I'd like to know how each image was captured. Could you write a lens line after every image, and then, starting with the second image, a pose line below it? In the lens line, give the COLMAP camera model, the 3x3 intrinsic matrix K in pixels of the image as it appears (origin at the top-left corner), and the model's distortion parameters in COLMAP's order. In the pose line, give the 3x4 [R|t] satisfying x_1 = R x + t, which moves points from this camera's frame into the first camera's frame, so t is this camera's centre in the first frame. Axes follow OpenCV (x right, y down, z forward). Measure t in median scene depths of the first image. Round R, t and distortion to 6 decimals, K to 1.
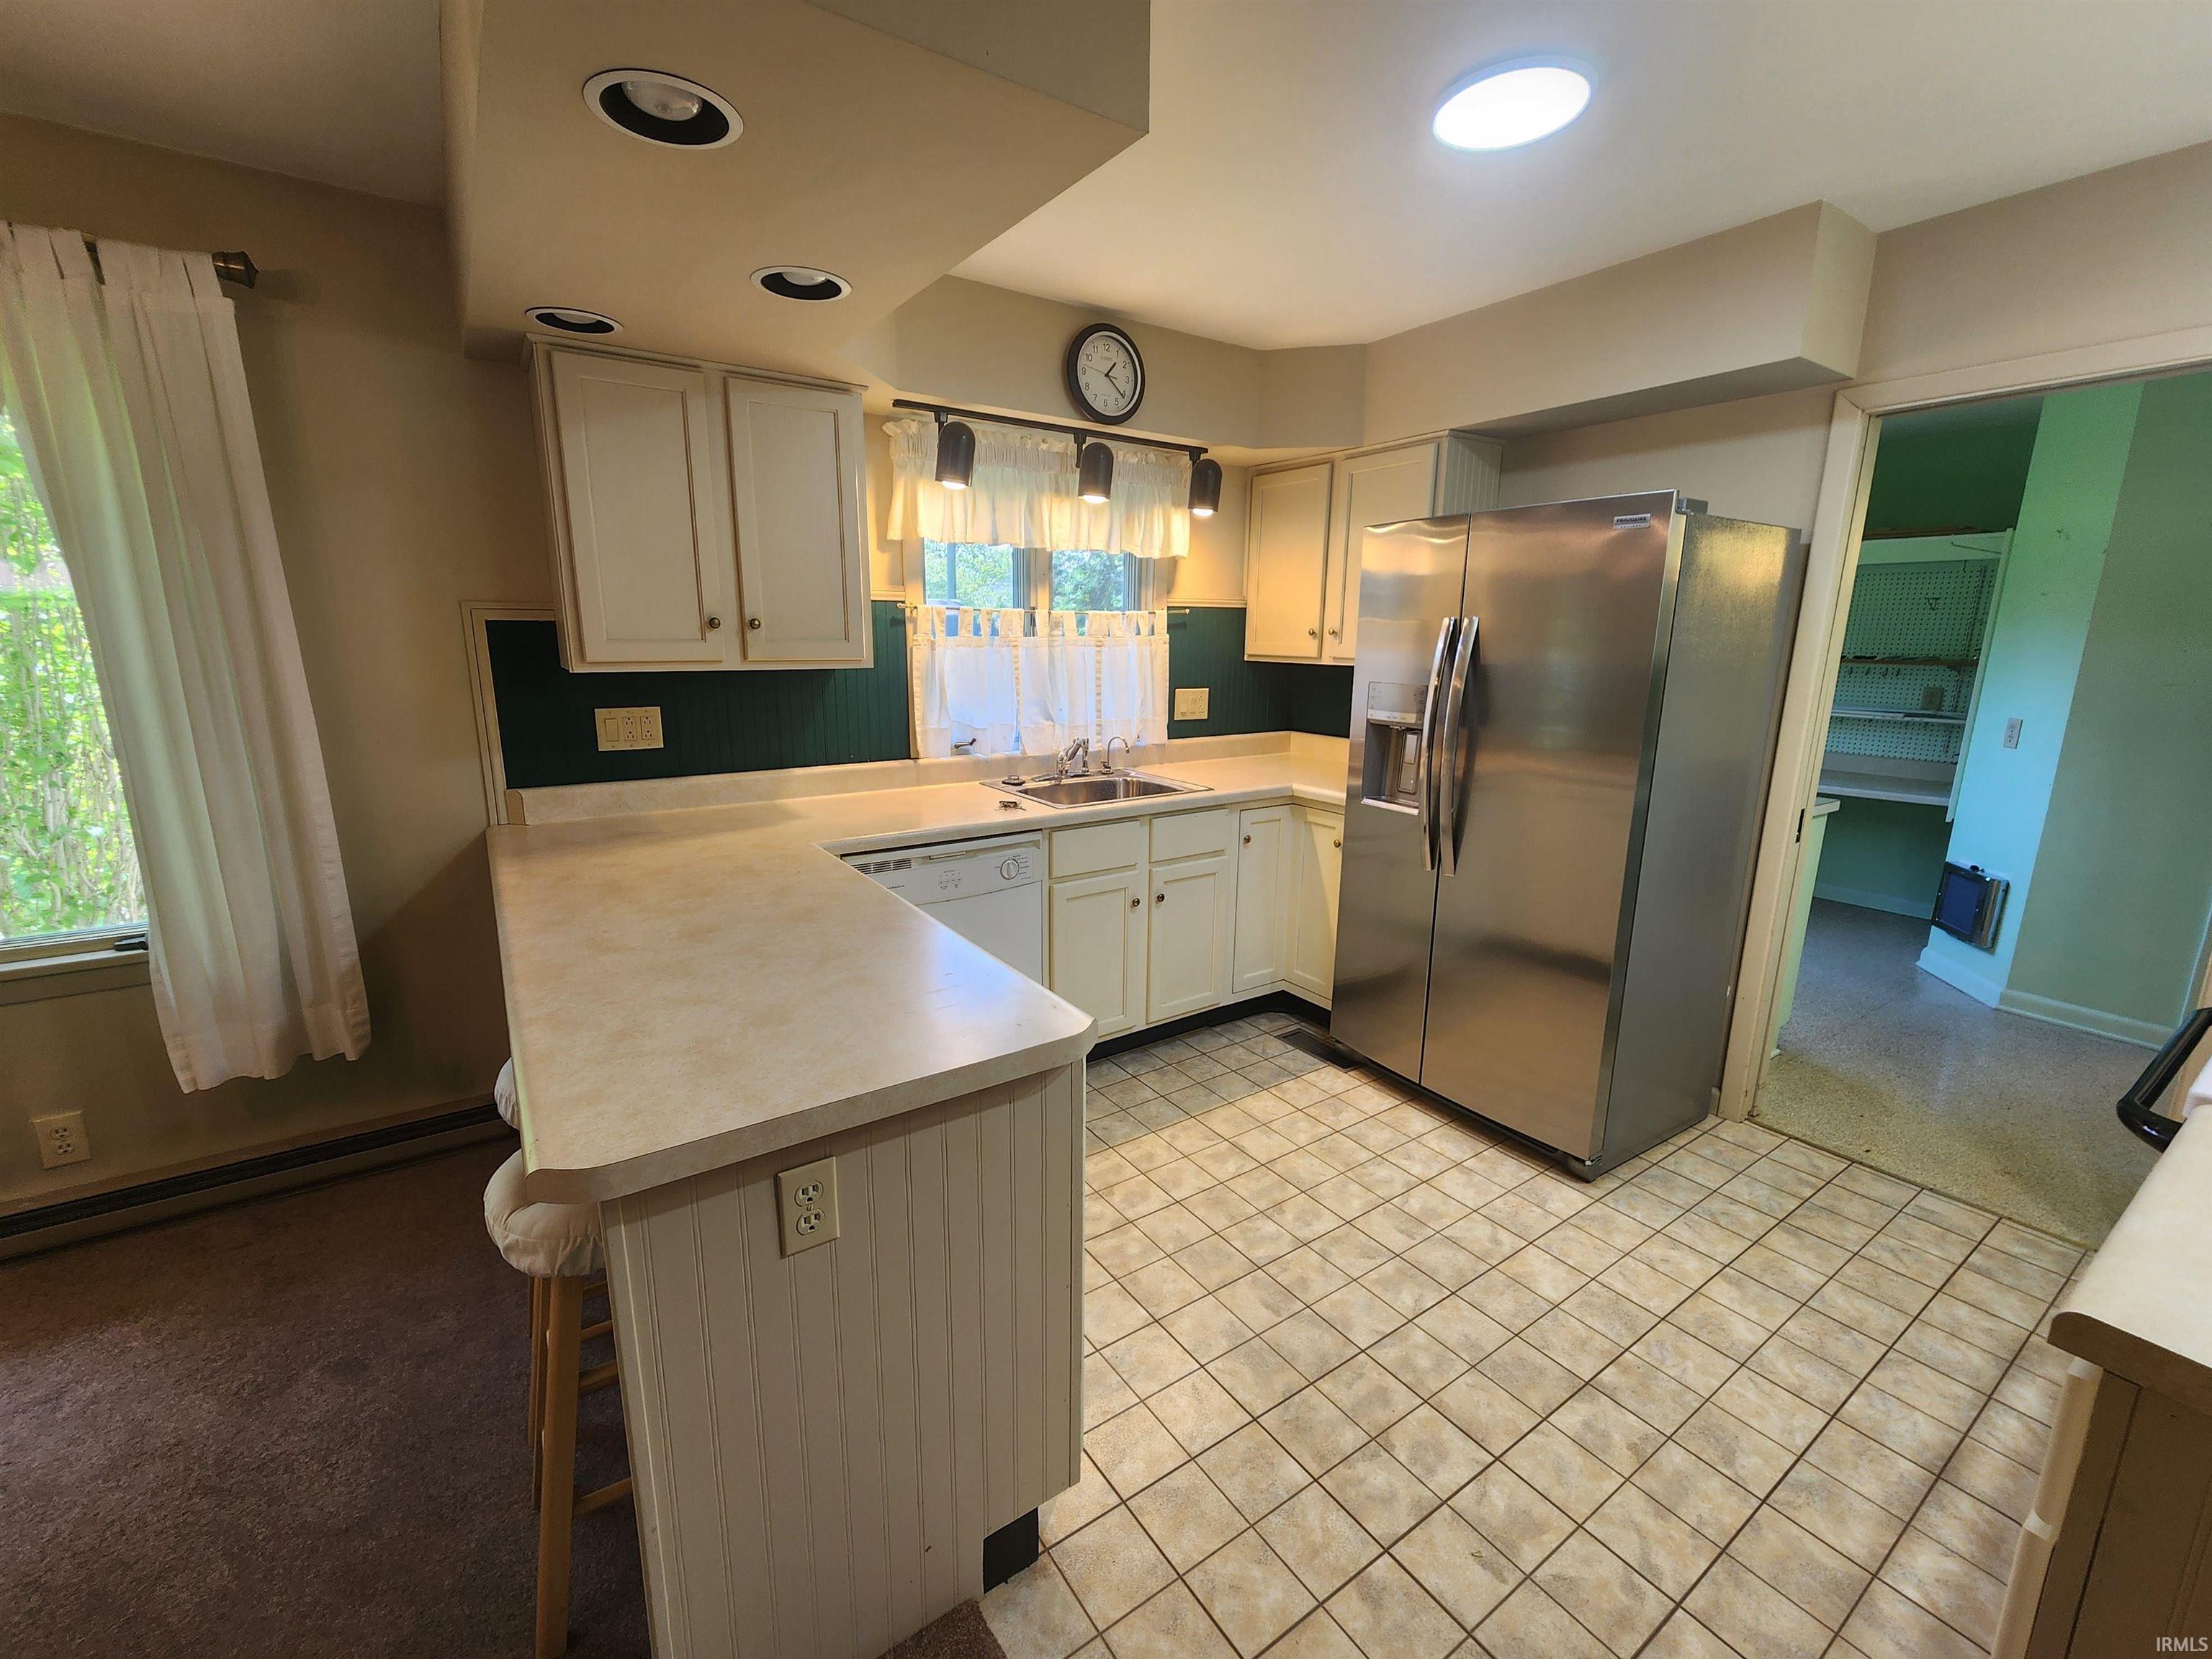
lens RADIAL K [[911.9, 0, 1097.5], [0, 911.9, 830.0], [0, 0, 1]] dist [-0.001681, -0.000219]
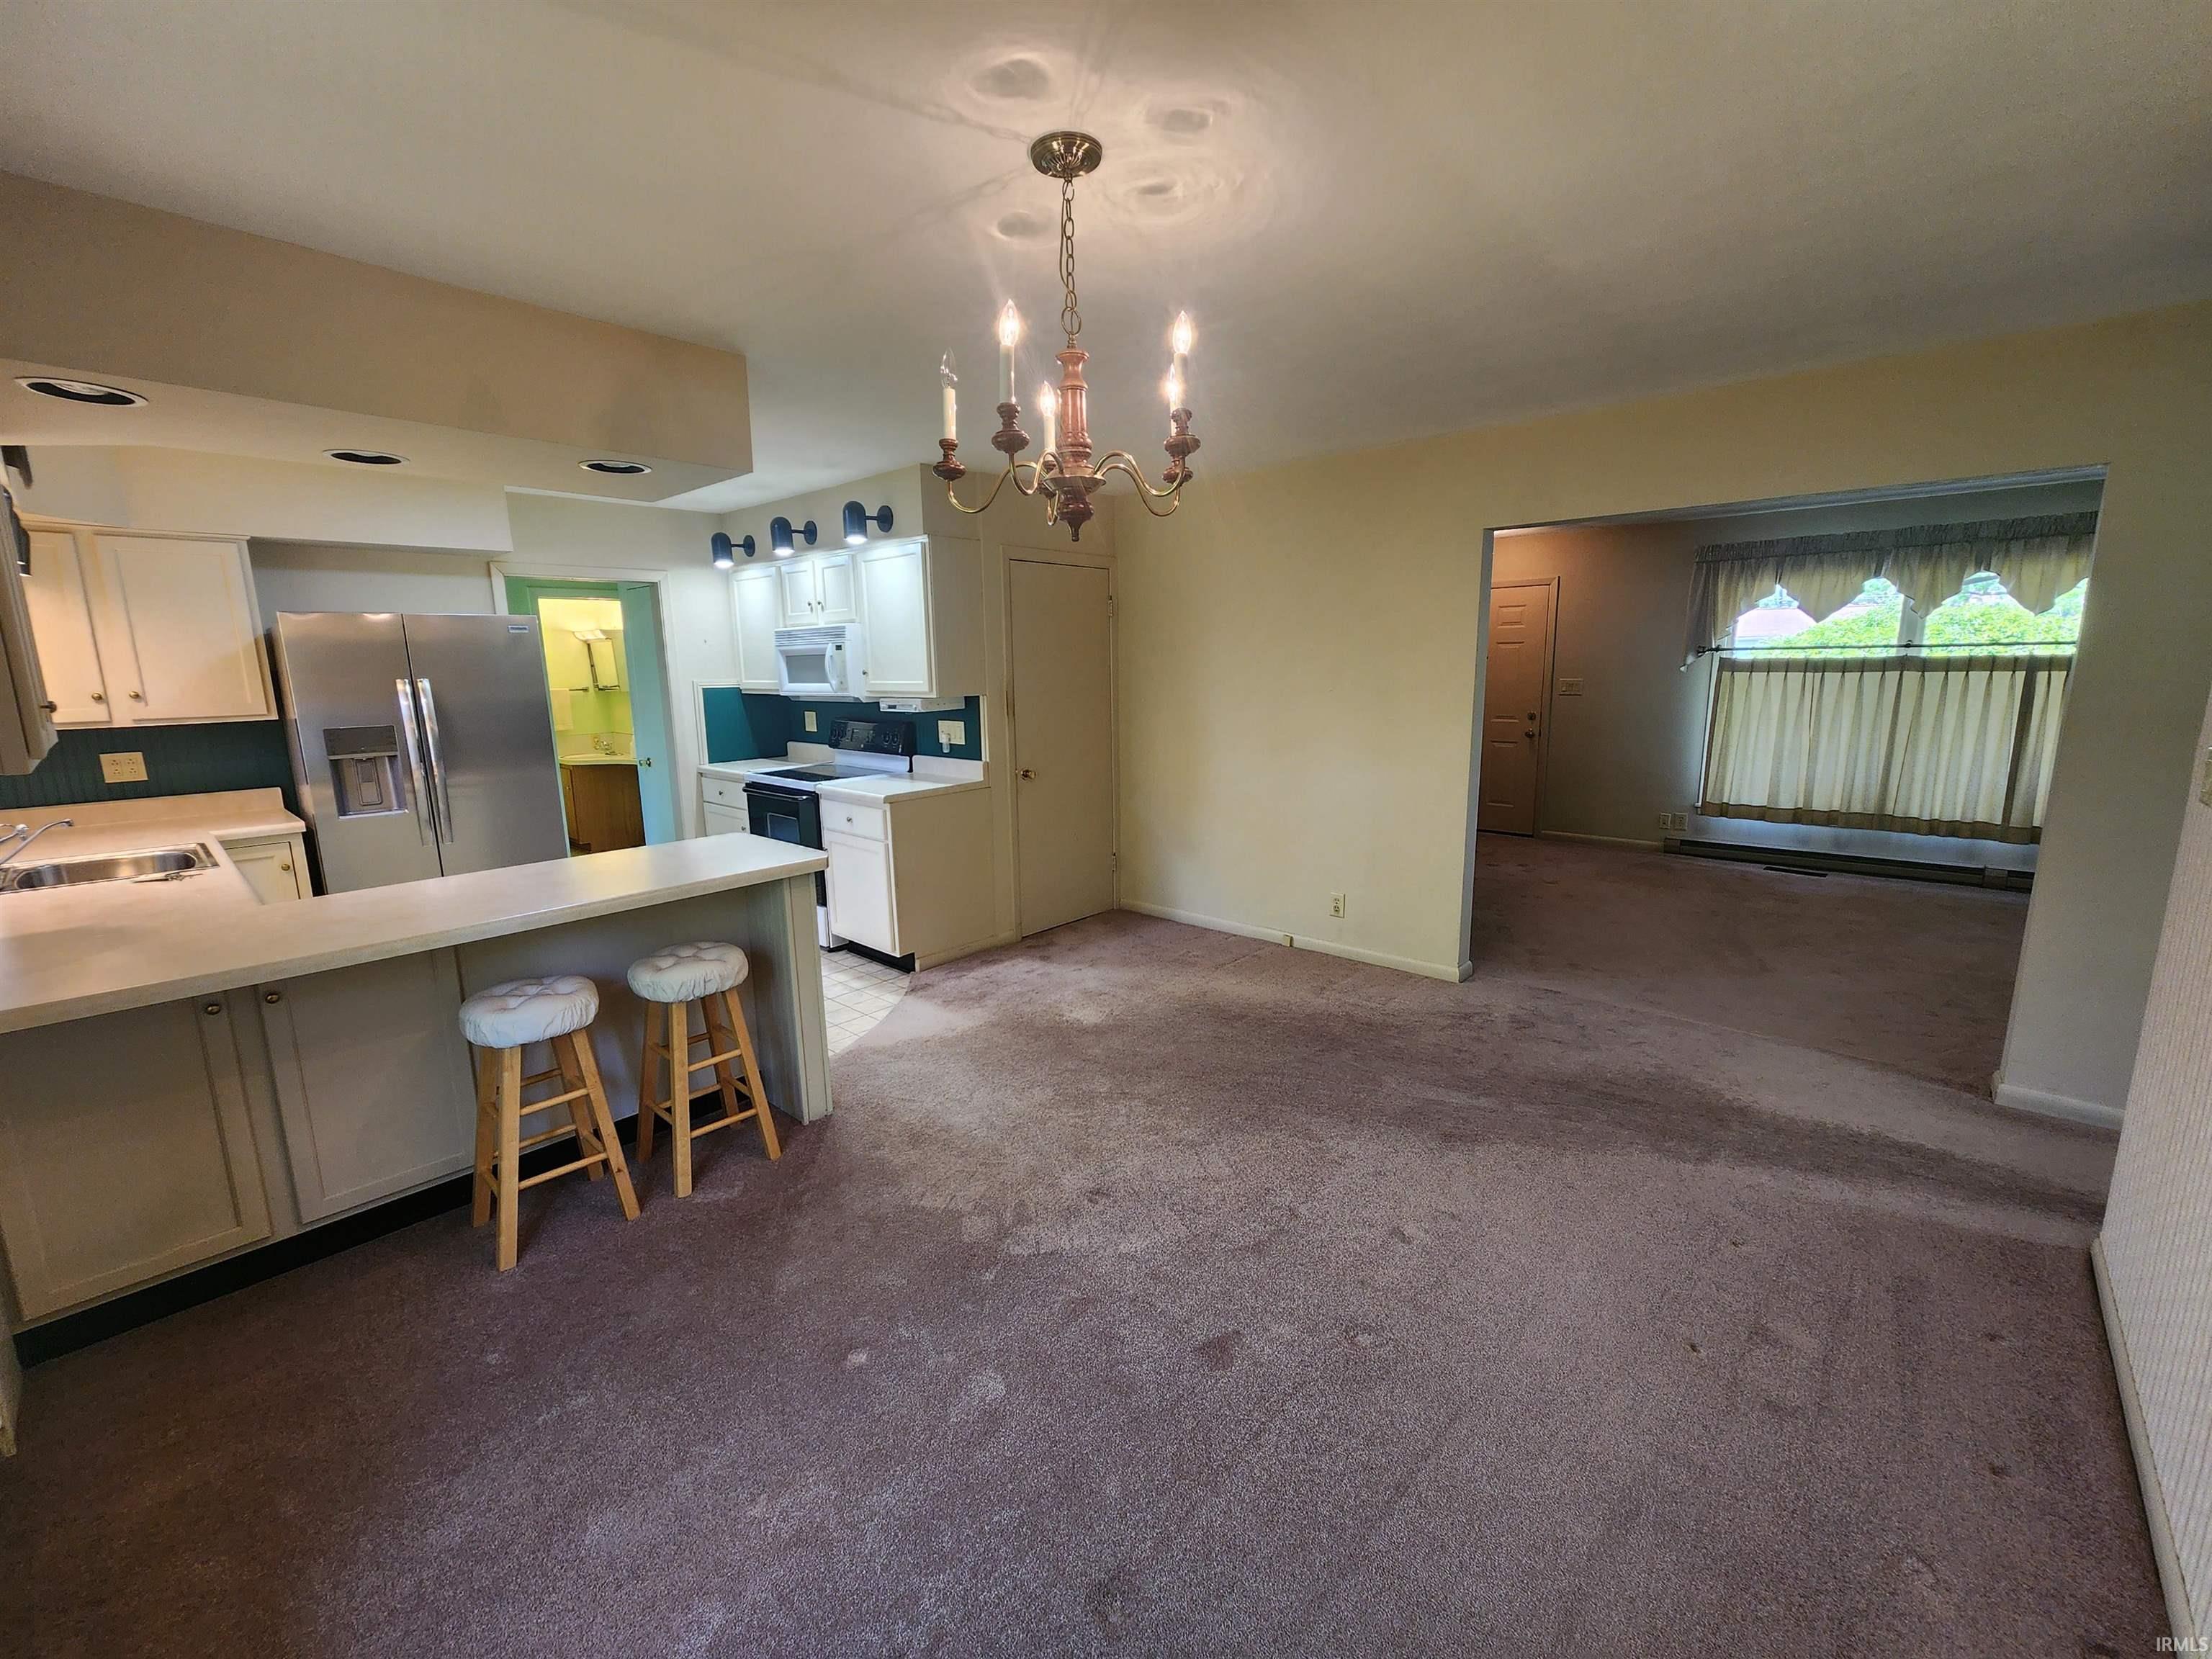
lens RADIAL K [[926.0, 0, 1099.5], [0, 926.0, 834.4], [0, 0, 1]] dist [0.002887, 0.000101]
pose [[-0.235235, -0.186728, 0.953833, -1.175027], [0.224363, 0.944434, 0.240220, -0.078146], [-0.945688, 0.270513, -0.180269, 0.185221]]
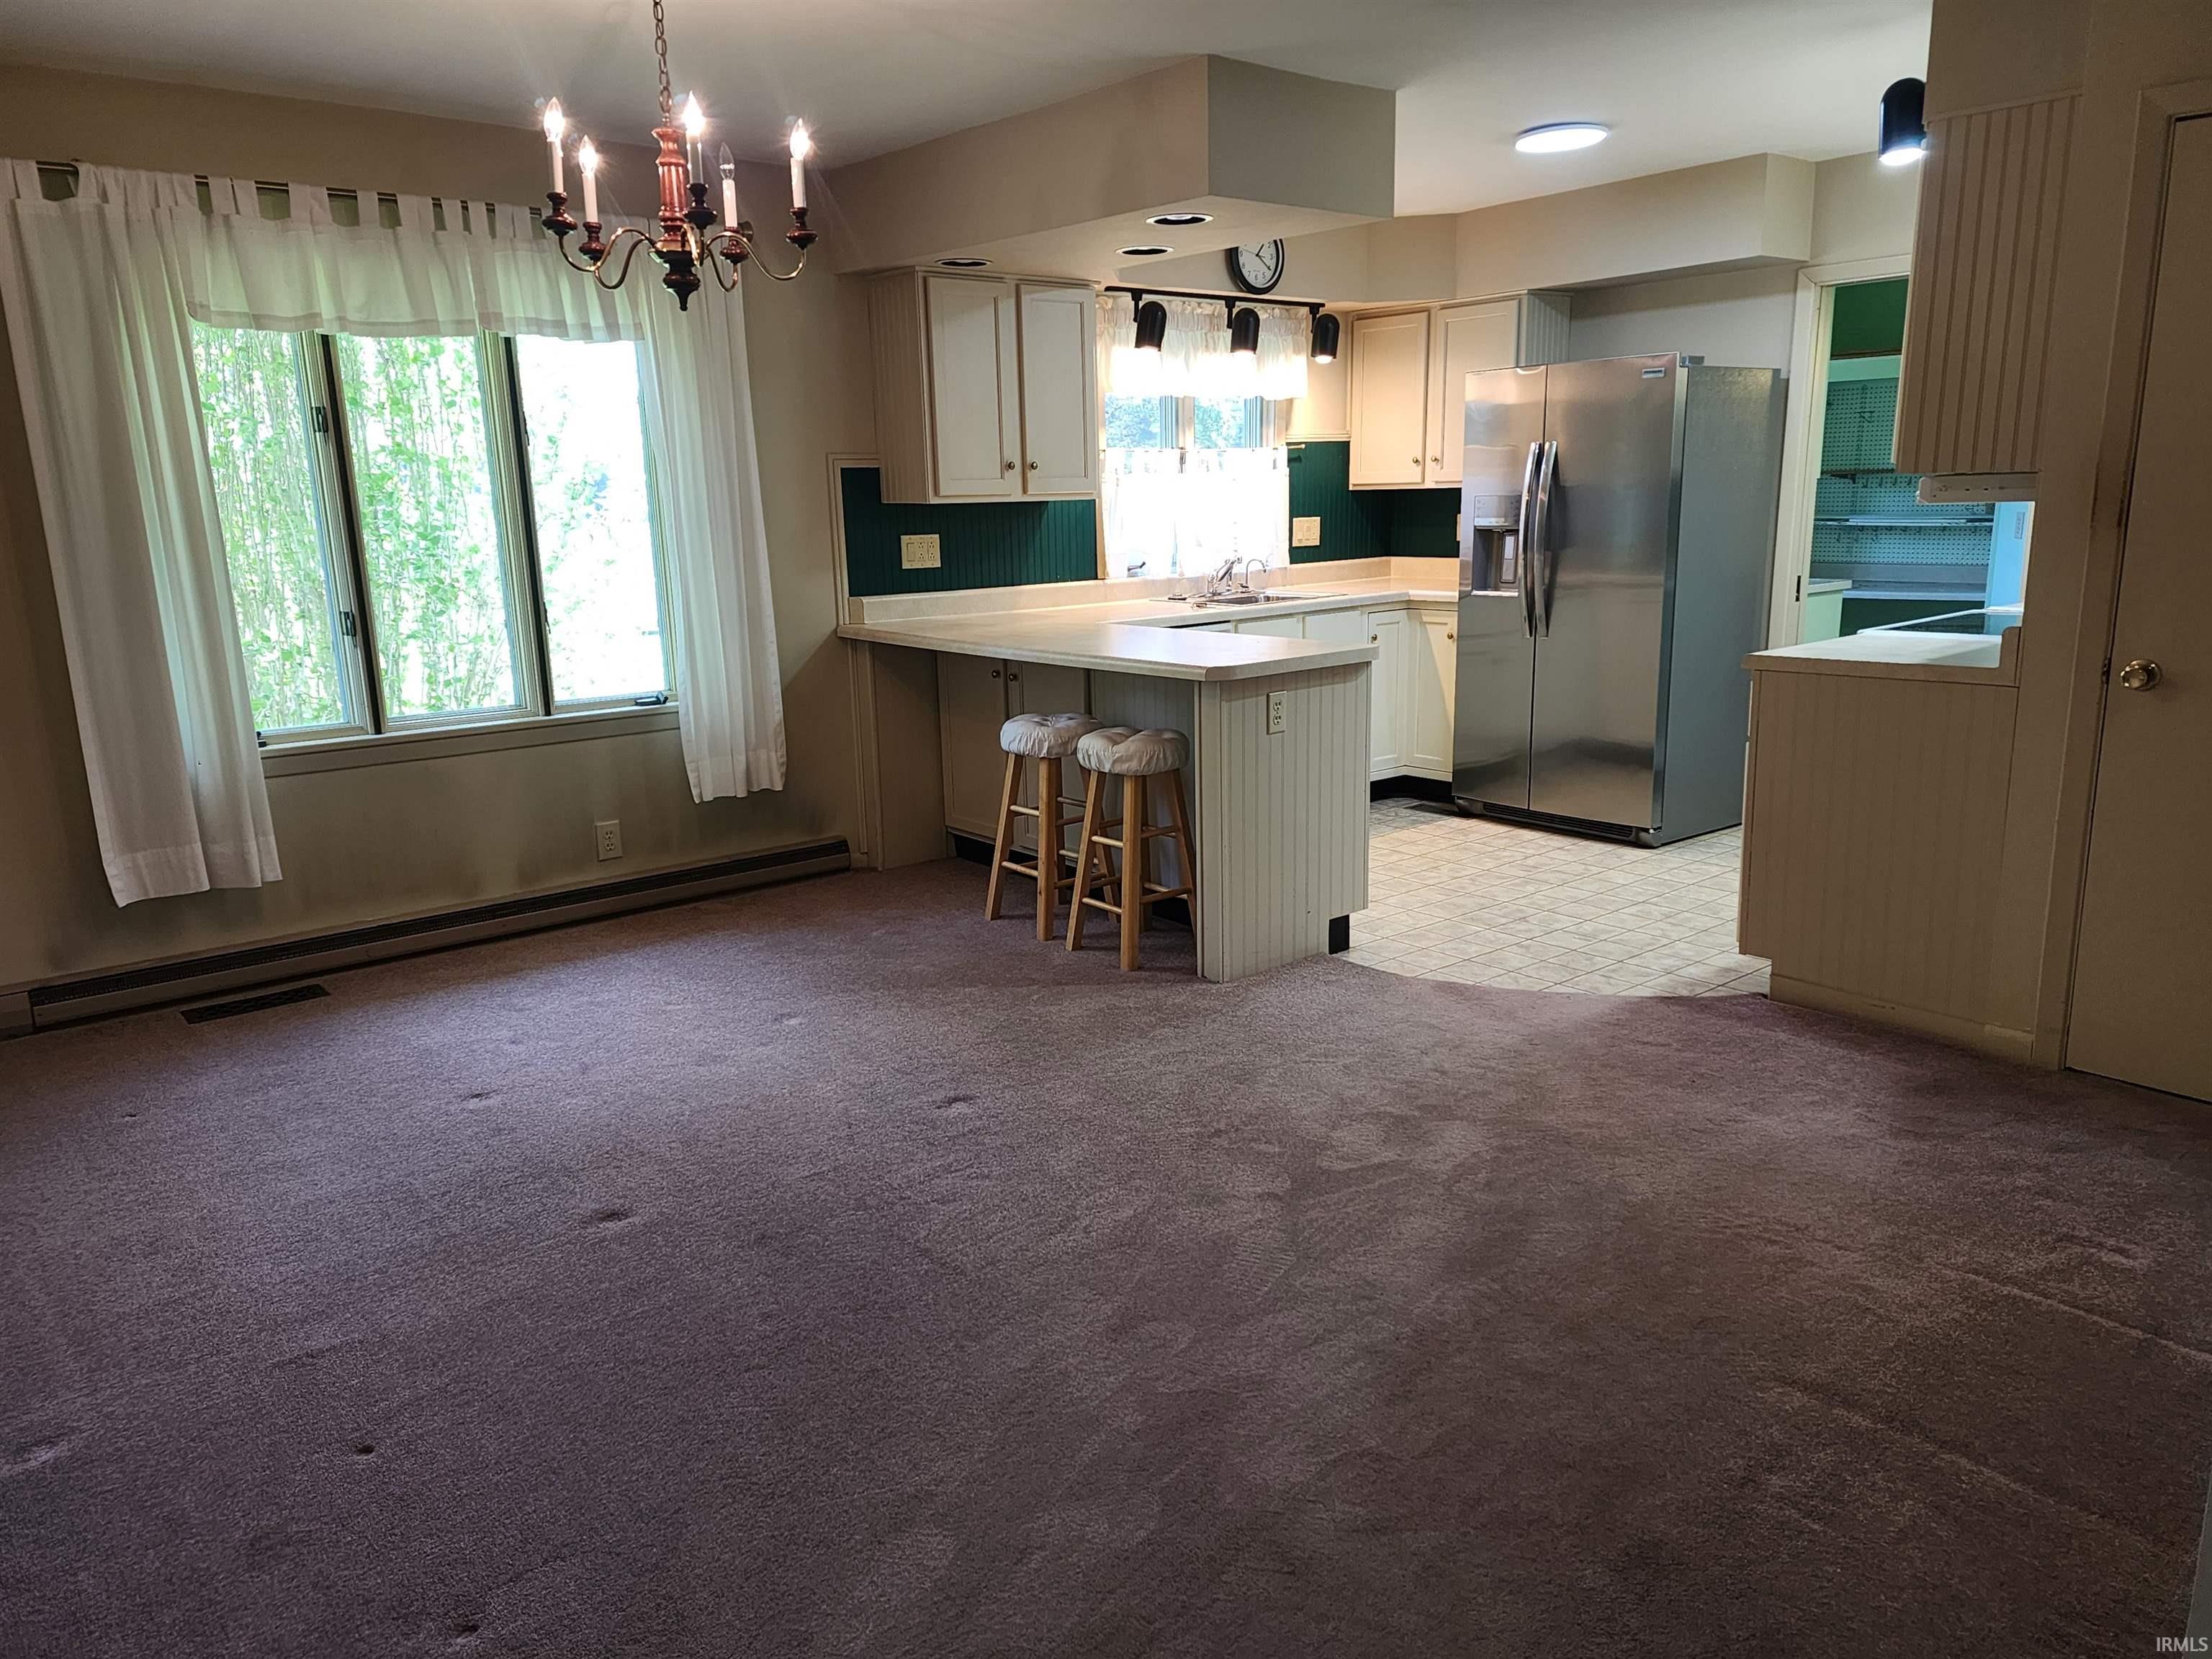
lens RADIAL K [[1552.2, 0, 1106.0], [0, 1552.2, 829.5], [0, 0, 1]] dist [0.101663, -0.100269]
pose [[0.993778, -0.053847, 0.097499, -0.415613], [0.053516, 0.998549, 0.006016, 0.239733], [-0.097681, -0.000761, 0.995217, -1.035001]]
